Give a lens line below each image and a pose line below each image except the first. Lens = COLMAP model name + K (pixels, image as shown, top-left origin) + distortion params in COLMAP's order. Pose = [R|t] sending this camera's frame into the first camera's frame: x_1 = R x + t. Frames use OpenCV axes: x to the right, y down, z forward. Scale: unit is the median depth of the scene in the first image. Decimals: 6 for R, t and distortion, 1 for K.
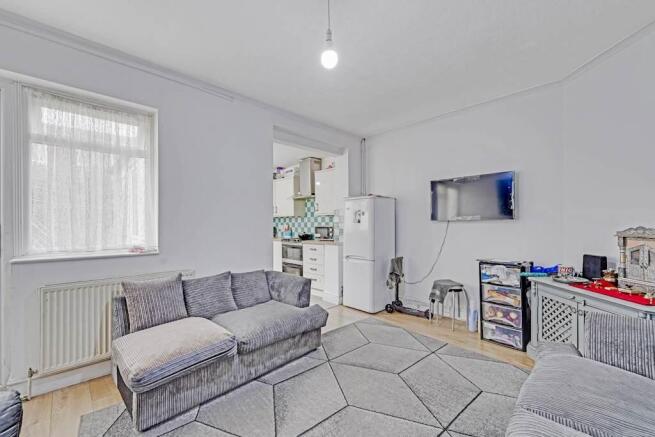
lens RADIAL K [[267.4, 0, 324.6], [0, 267.4, 222.0], [0, 0, 1]] dist [-0.001261, -0.000095]
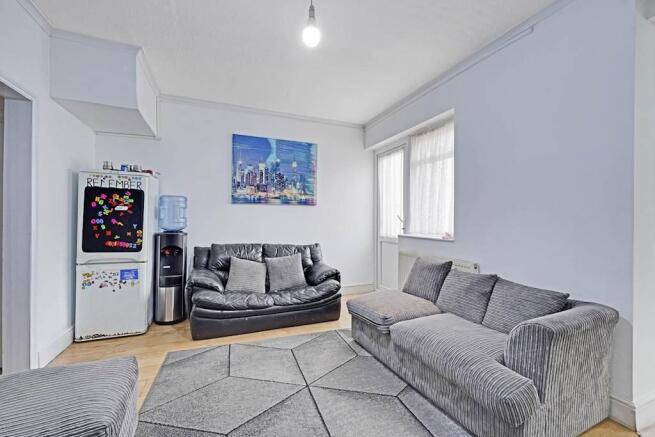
lens RADIAL K [[267.4, 0, 324.4], [0, 267.4, 218.0], [0, 0, 1]] dist [-0.001261, -0.000095]
pose [[-0.366660, -0.008941, -0.930312, 0.831515], [-0.006726, 0.999953, -0.006960, 0.051392], [0.930331, 0.003705, -0.366703, 1.306796]]
